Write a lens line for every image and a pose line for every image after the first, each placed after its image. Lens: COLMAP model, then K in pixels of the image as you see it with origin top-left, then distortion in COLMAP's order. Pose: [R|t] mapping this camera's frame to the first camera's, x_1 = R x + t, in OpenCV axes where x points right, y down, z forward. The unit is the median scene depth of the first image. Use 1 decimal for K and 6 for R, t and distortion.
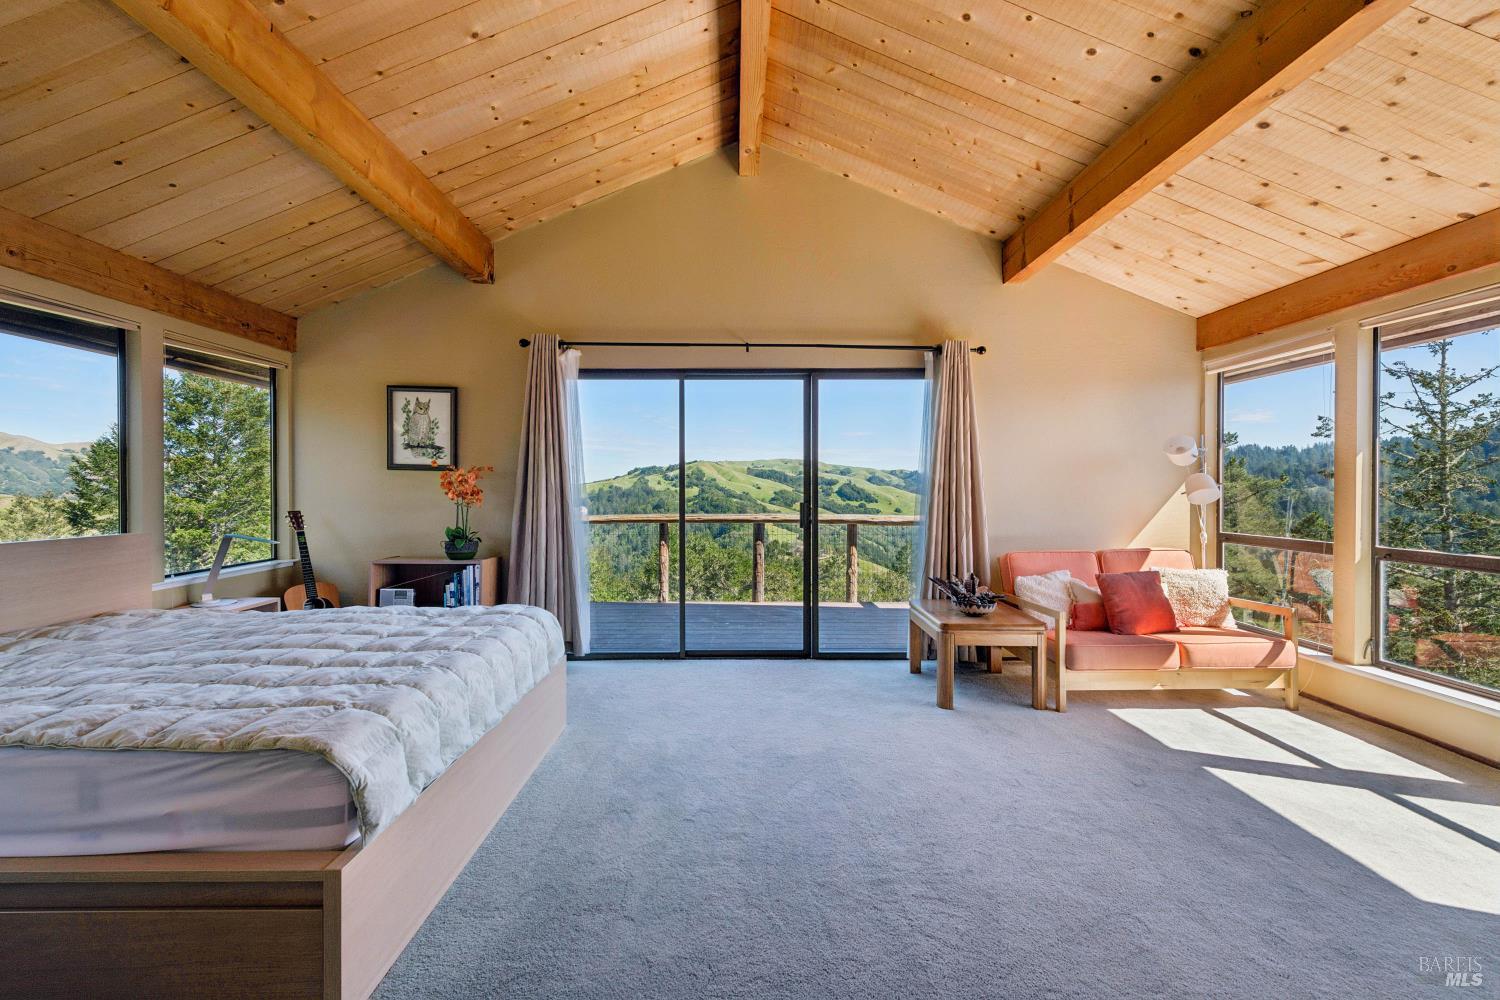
lens RADIAL K [[601.8, 0, 742.8], [0, 601.8, 490.3], [0, 0, 1]] dist [0.006769, -0.000285]
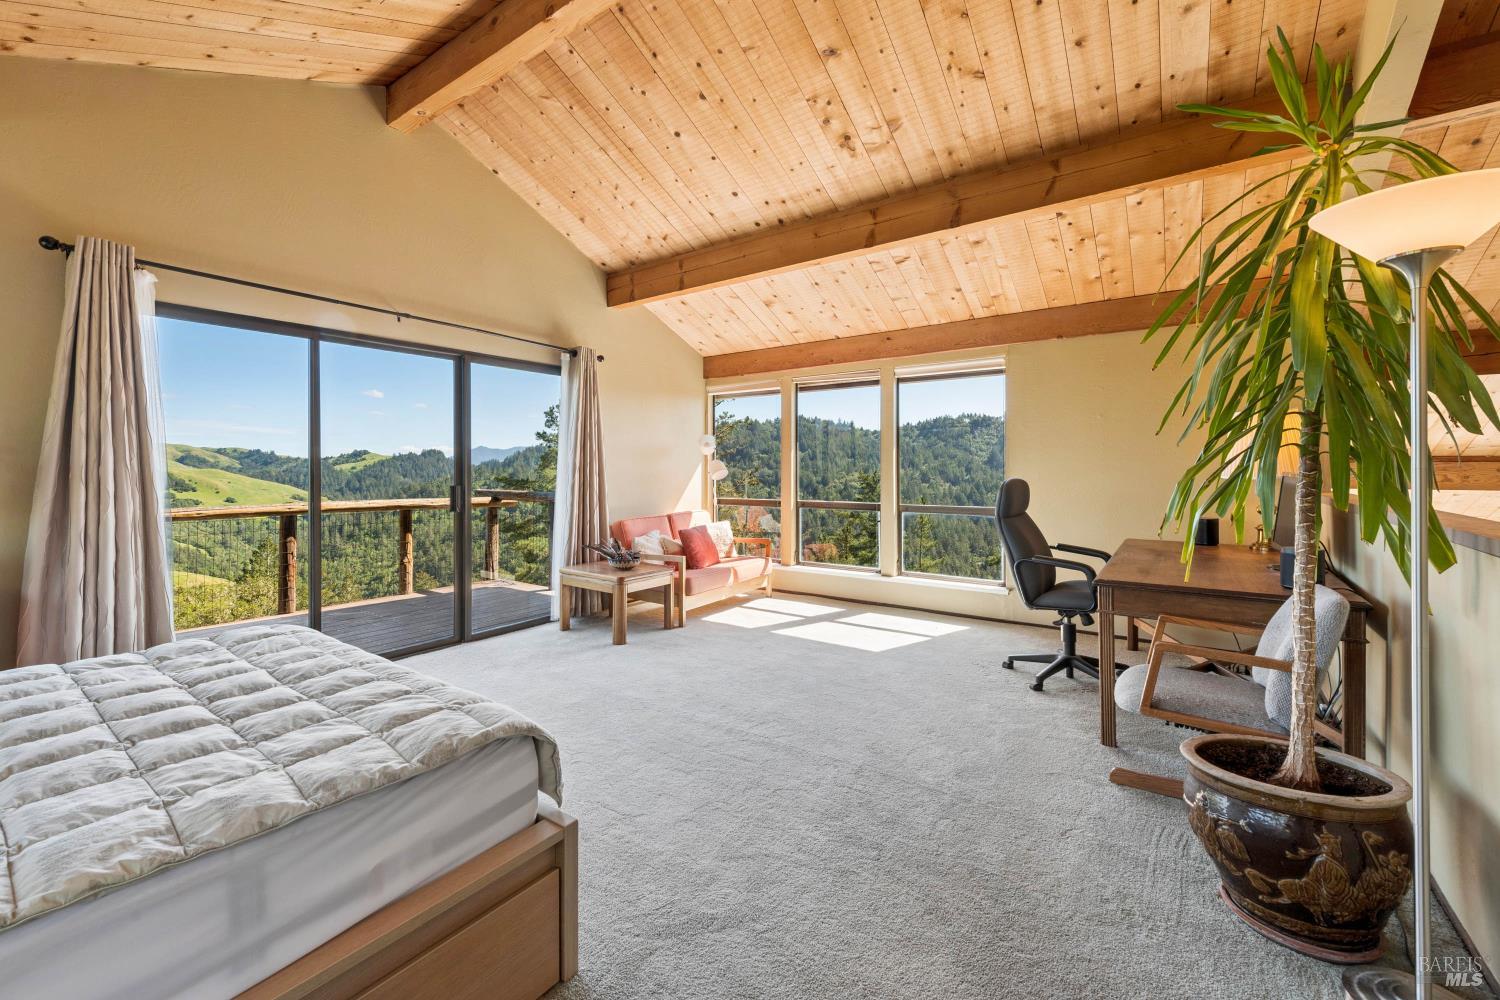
lens RADIAL K [[610.0, 0, 747.3], [0, 610.0, 468.9], [0, 0, 1]] dist [0.013053, -0.000037]
pose [[0.579687, -0.002659, 0.814835, -0.482151], [0.007757, 0.999967, -0.002255, -0.001169], [-0.814802, 0.007628, 0.579689, 0.034841]]
